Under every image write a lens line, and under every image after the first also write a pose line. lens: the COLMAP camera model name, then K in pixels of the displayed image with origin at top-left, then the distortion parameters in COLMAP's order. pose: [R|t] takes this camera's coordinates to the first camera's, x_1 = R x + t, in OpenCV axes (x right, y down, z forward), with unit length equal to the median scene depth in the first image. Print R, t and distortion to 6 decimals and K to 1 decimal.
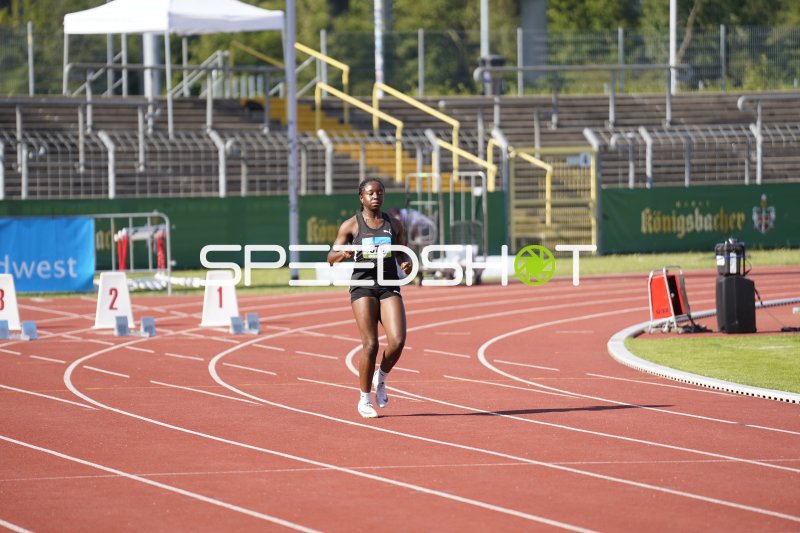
lens RADIAL K [[4066.7, 0, 400.0], [0, 4066.7, 266.5], [0, 0, 1]] dist [2.274608, -5.533021]
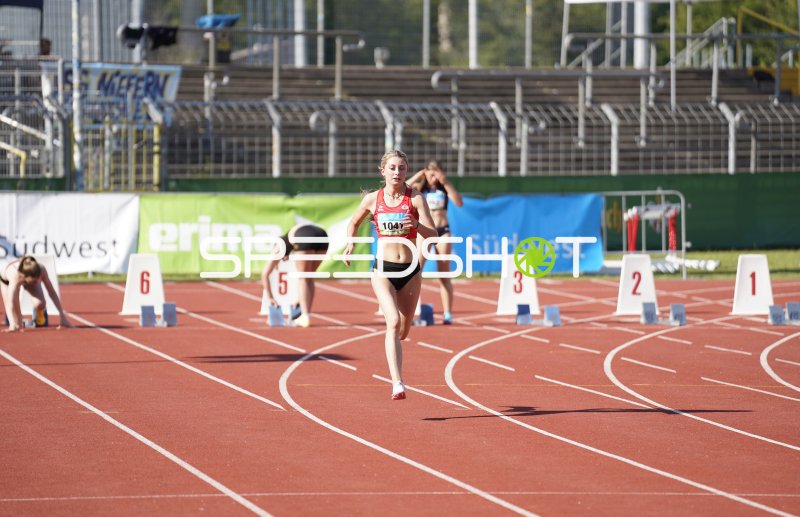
lens RADIAL K [[4160.2, 0, 400.0], [0, 4160.2, 258.5], [0, 0, 1]] dist [2.194199, -1.225683]
pose [[0.993774, 0.014081, -0.110526, -0.011810], [-0.013705, 0.999897, 0.004158, -0.000601], [0.110573, -0.002617, 0.993865, 0.034586]]
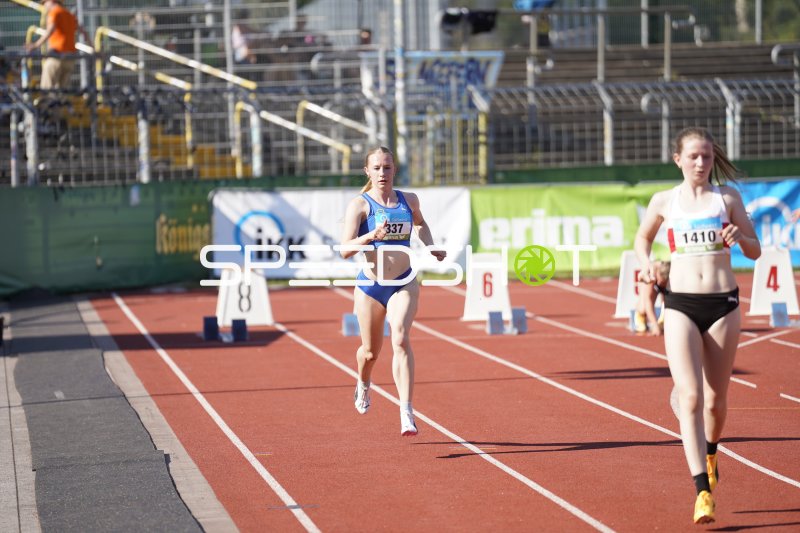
lens RADIAL K [[4066.7, 0, 400.0], [0, 4066.7, 266.5], [0, 0, 1]] dist [2.274608, -5.533021]
pose [[0.983616, -0.008188, -0.180088, -0.029805], [0.010048, 0.999905, 0.009419, -0.001674], [0.179993, -0.011075, 0.983605, 0.101540]]
